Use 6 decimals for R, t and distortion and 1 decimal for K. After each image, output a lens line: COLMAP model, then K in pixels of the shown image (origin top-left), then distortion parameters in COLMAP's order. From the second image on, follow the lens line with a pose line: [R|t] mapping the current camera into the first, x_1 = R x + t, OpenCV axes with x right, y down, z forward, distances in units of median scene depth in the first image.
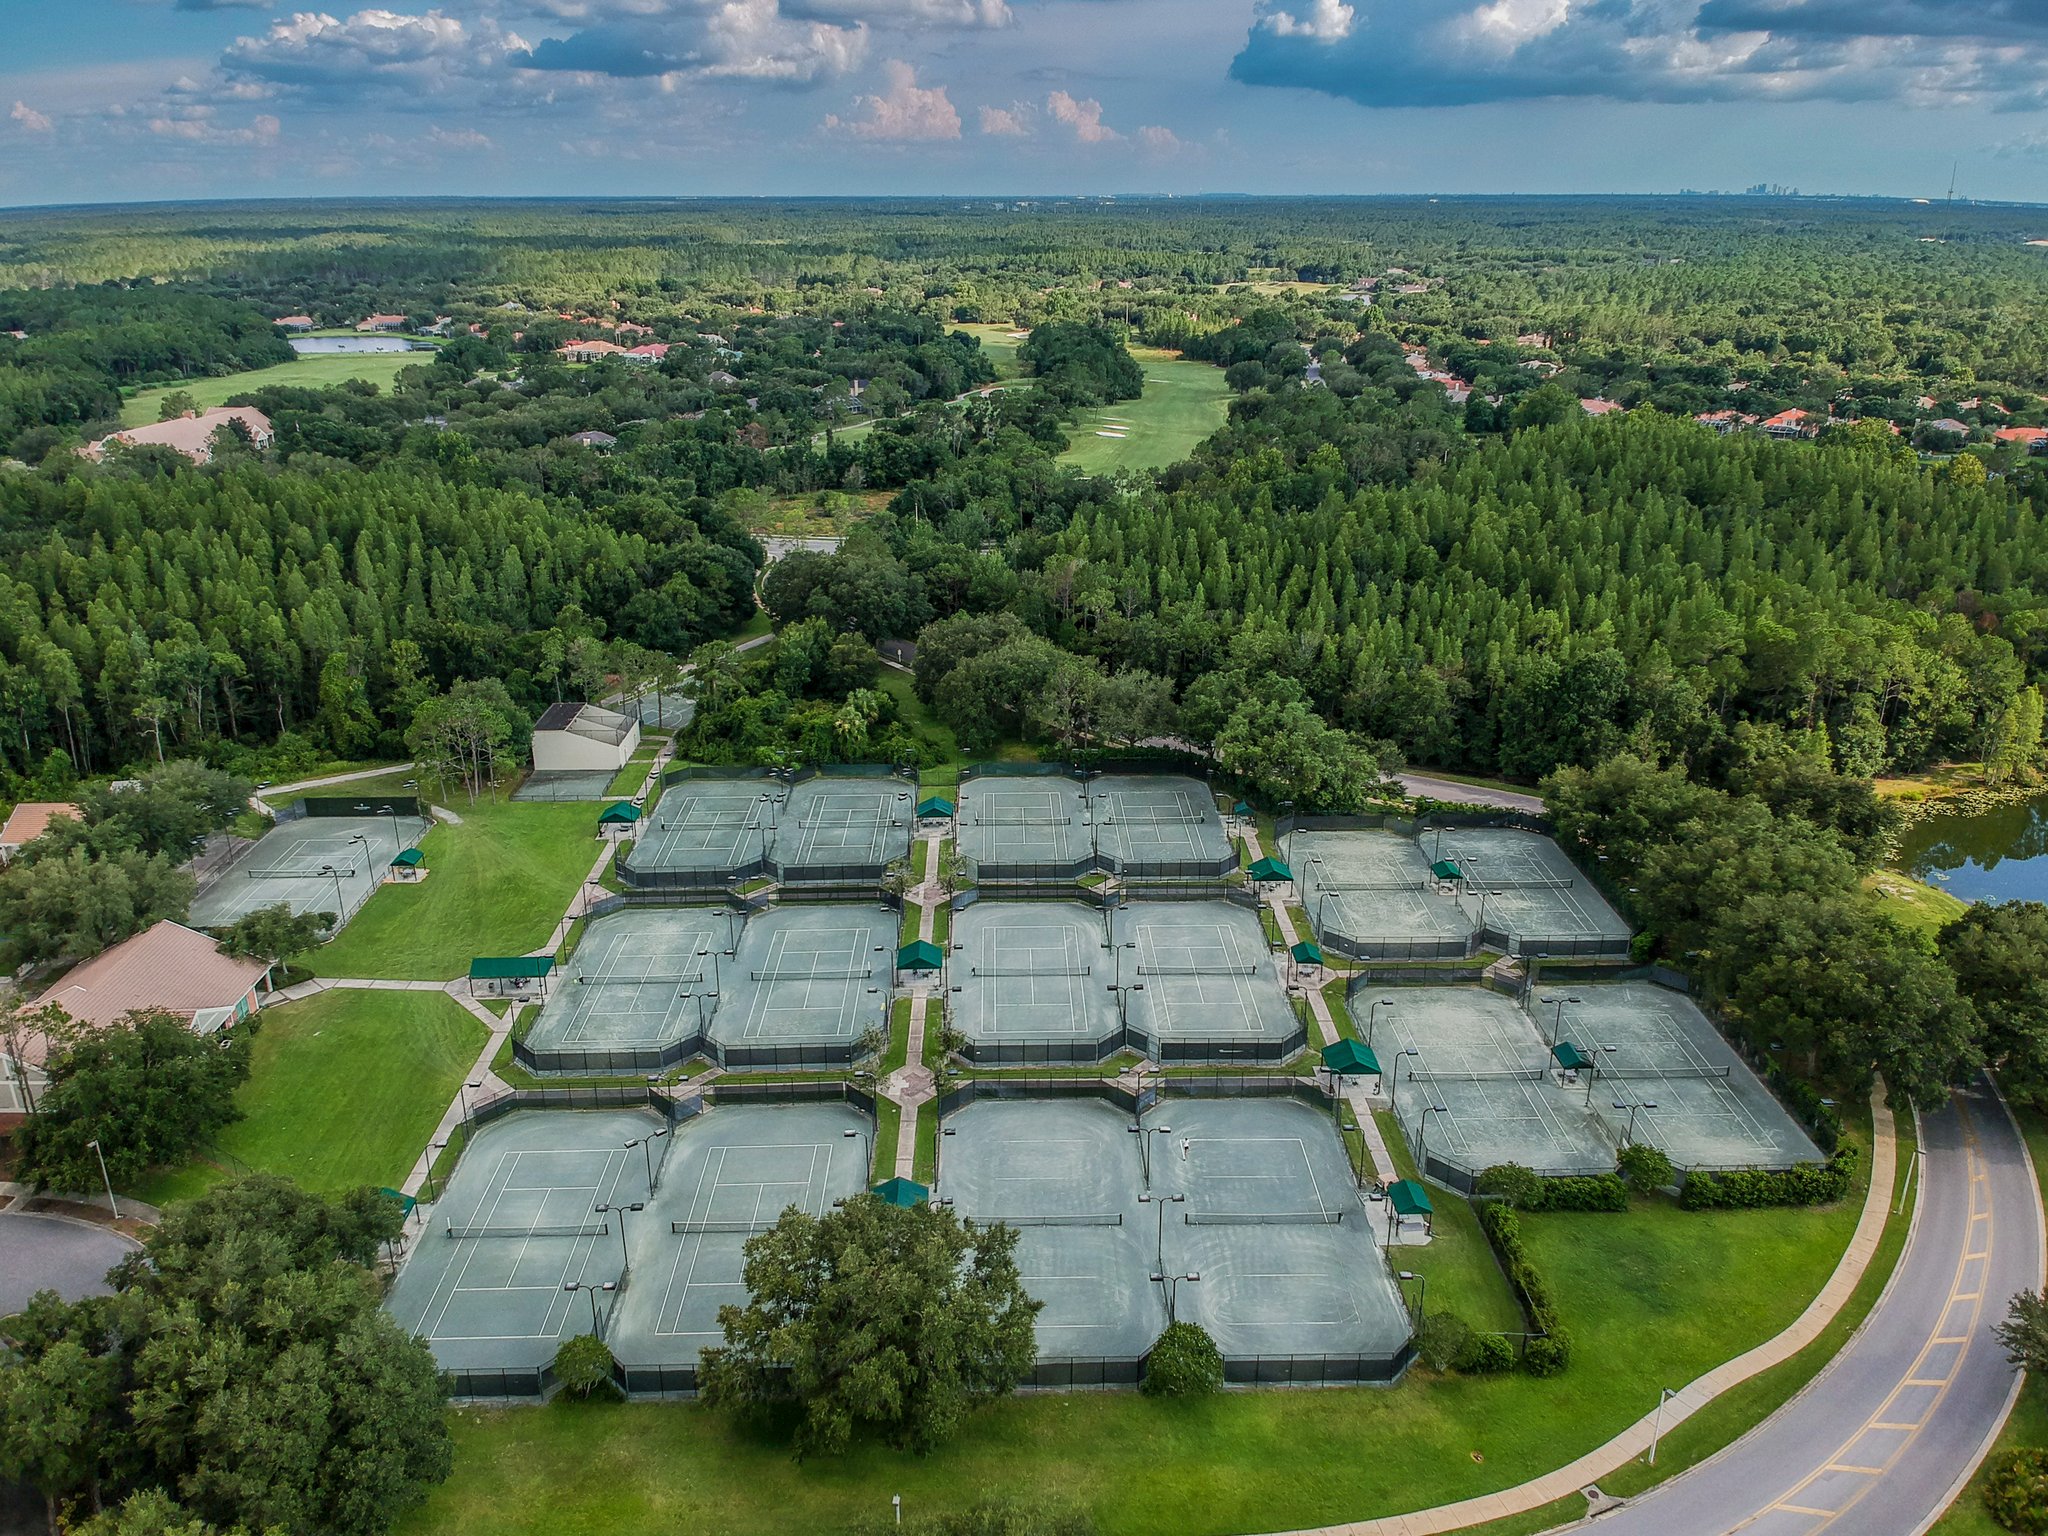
lens RADIAL K [[1519.6, 0, 1030.2], [0, 1519.6, 780.4], [0, 0, 1]] dist [0.072475, -0.136658]
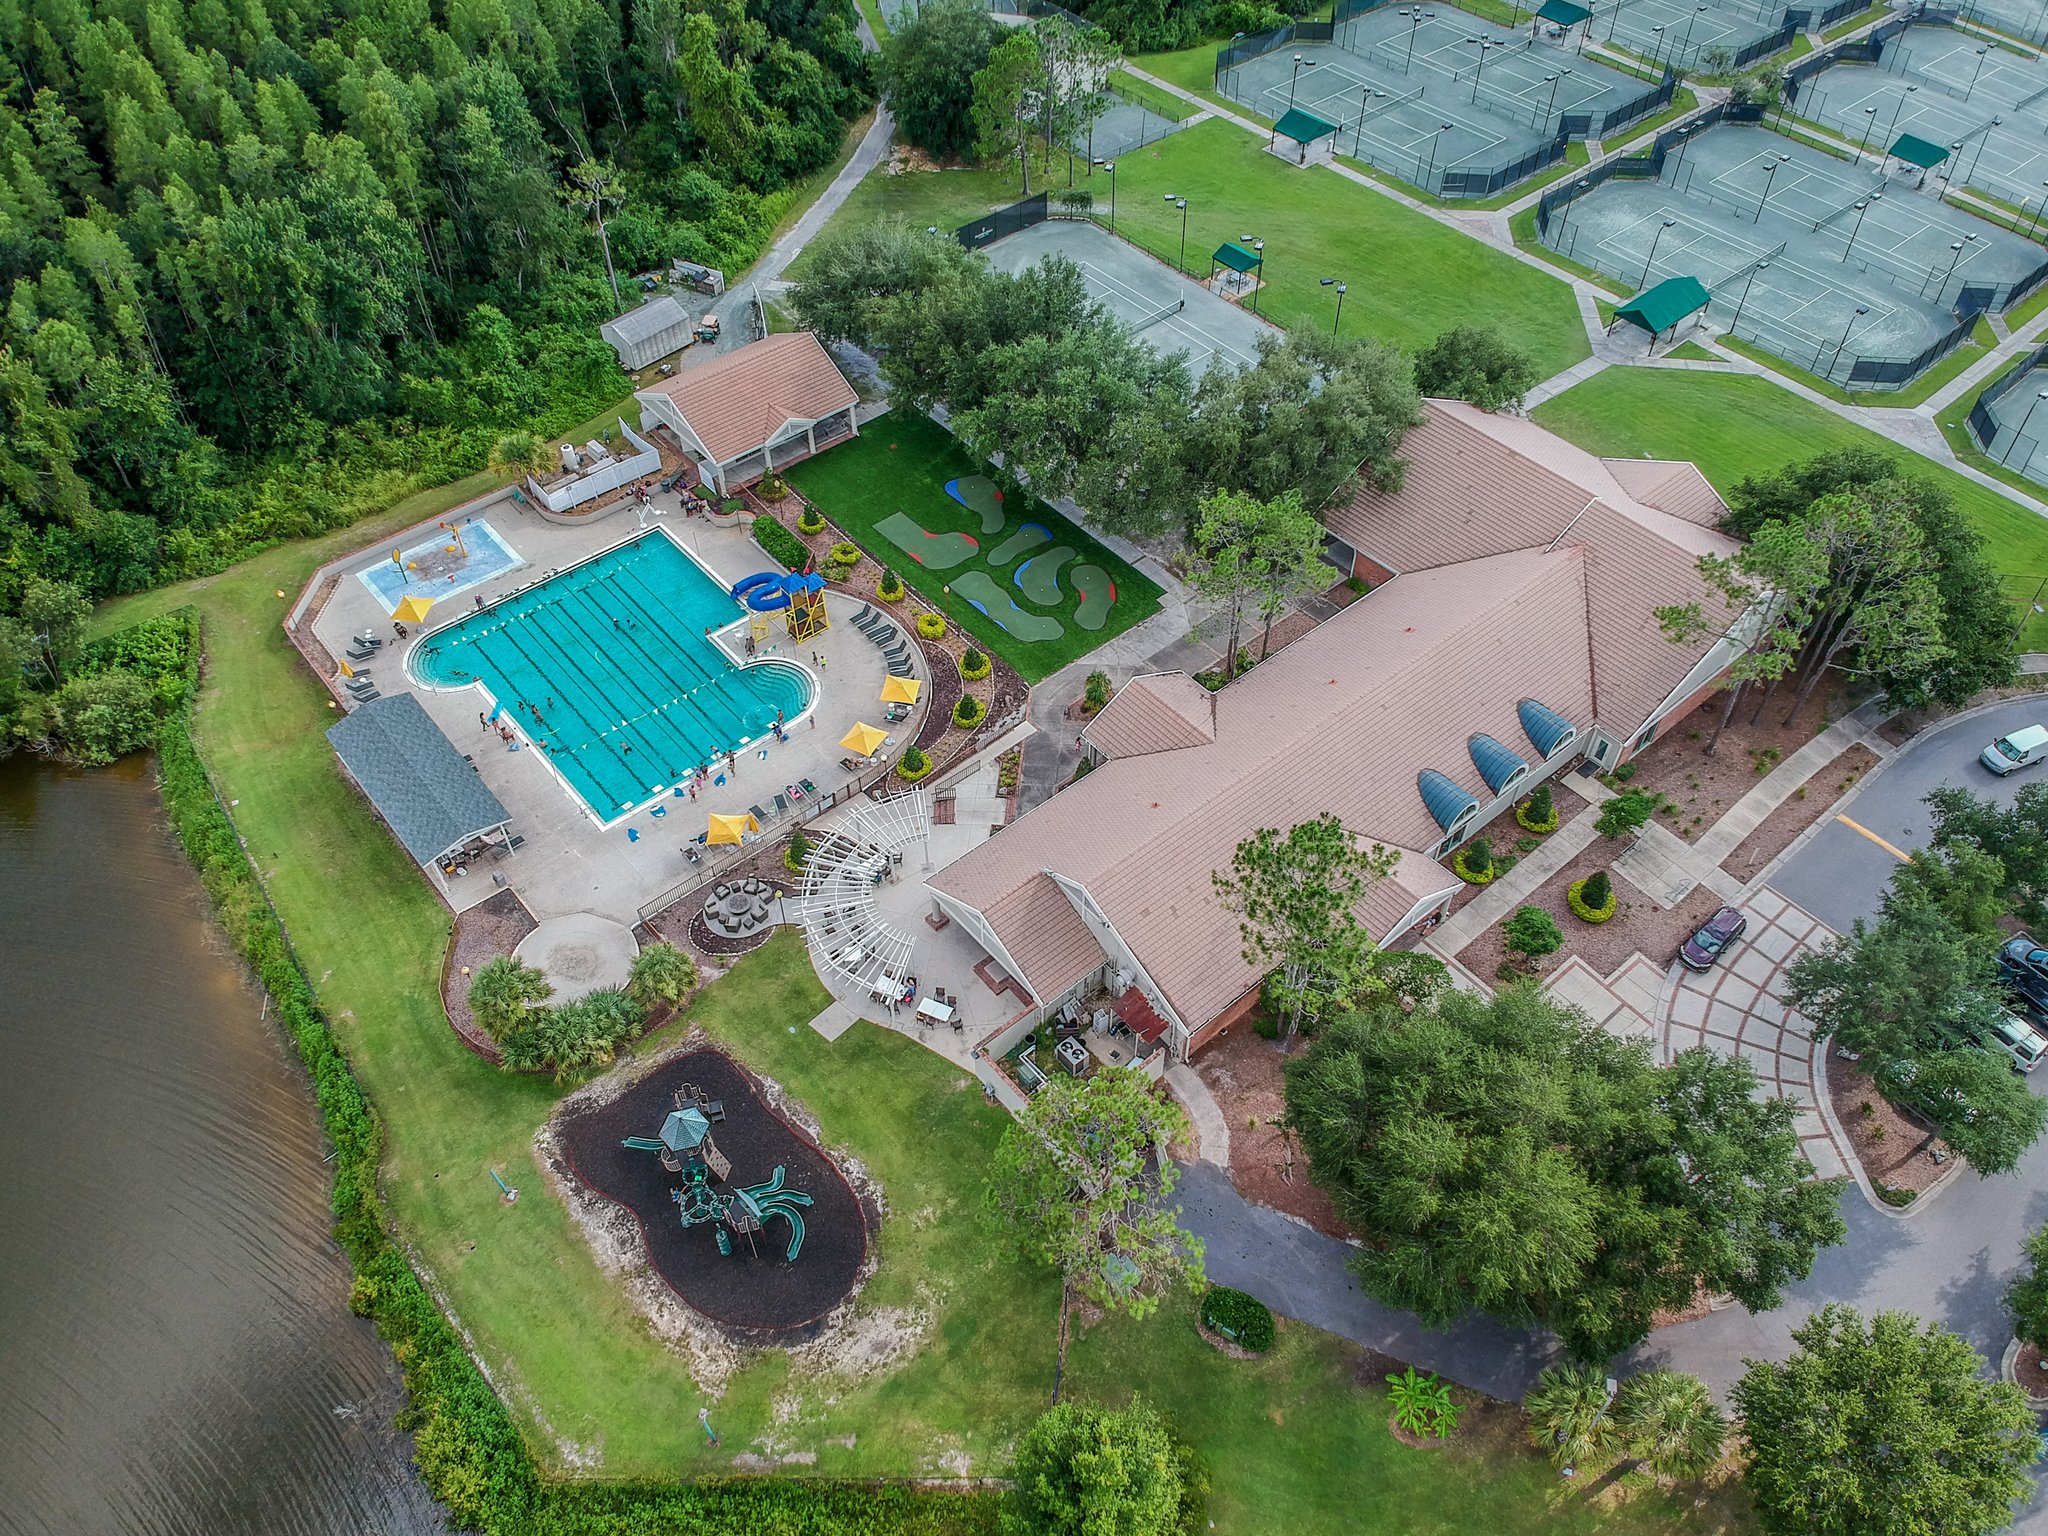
lens RADIAL K [[1519.6, 0, 1030.2], [0, 1519.6, 780.4], [0, 0, 1]] dist [0.072475, -0.136658]
pose [[0.775543, -0.465388, 0.426552, -0.676550], [0.229984, 0.837529, 0.495633, -0.090166], [-0.587912, -0.286285, 0.756572, 0.340927]]
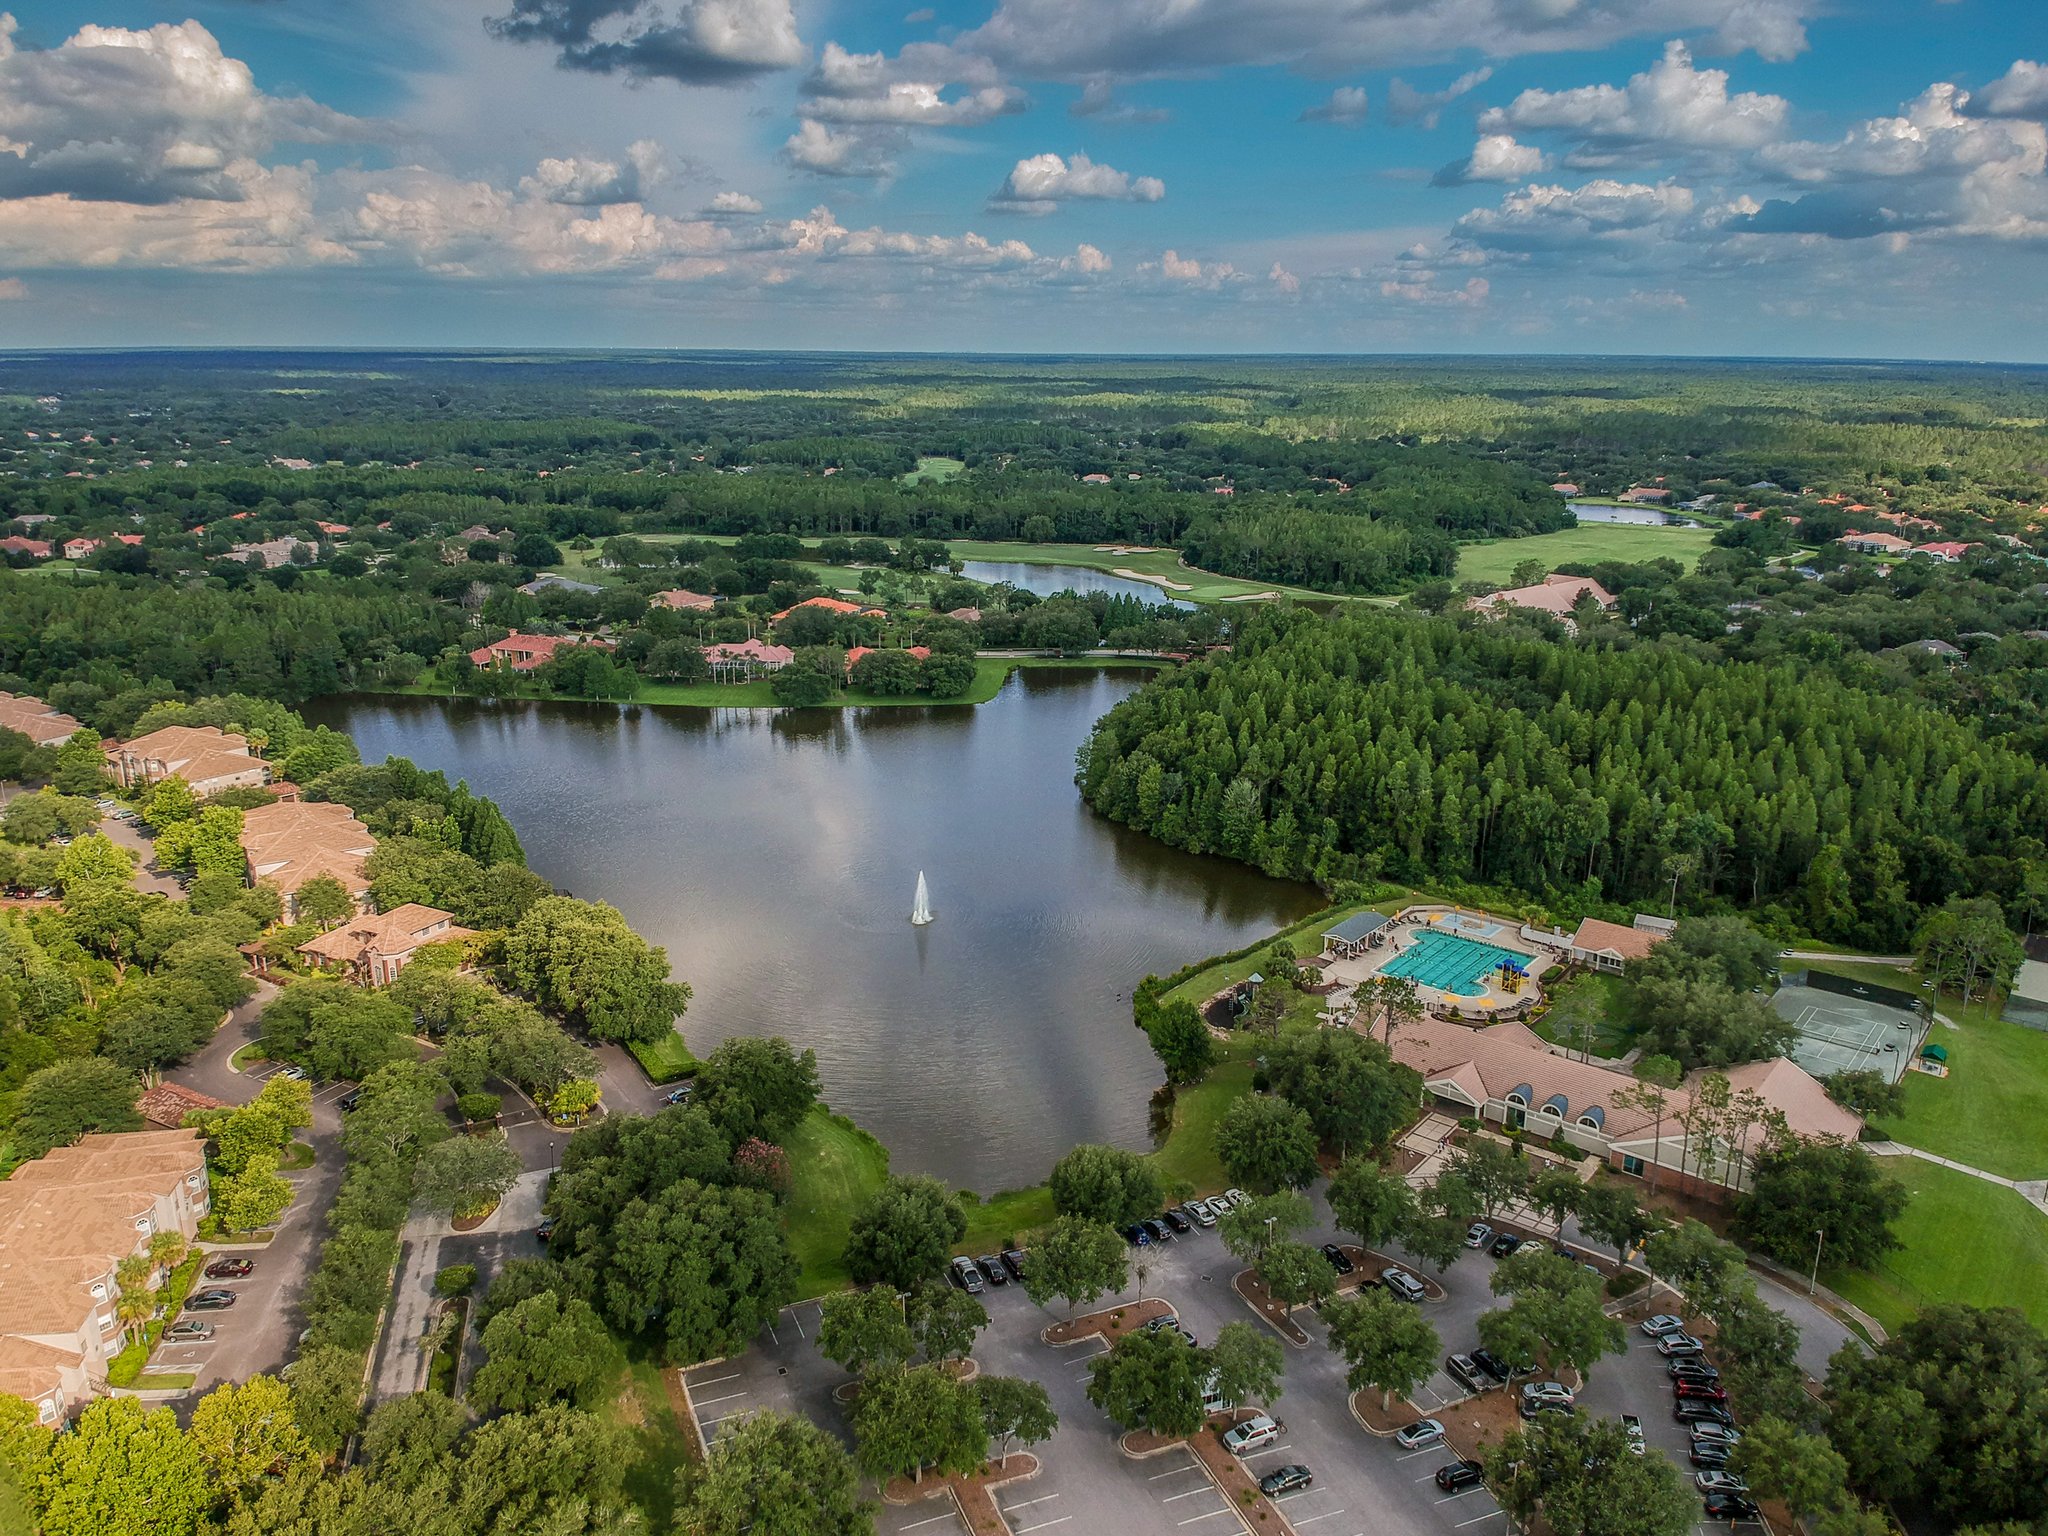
lens RADIAL K [[1519.6, 0, 1030.2], [0, 1519.6, 780.4], [0, 0, 1]] dist [0.072475, -0.136658]
pose [[0.760126, 0.186993, -0.622288, -0.188281], [-0.244752, 0.969556, -0.007620, 0.021282], [0.601918, 0.158099, 0.782751, -0.222546]]
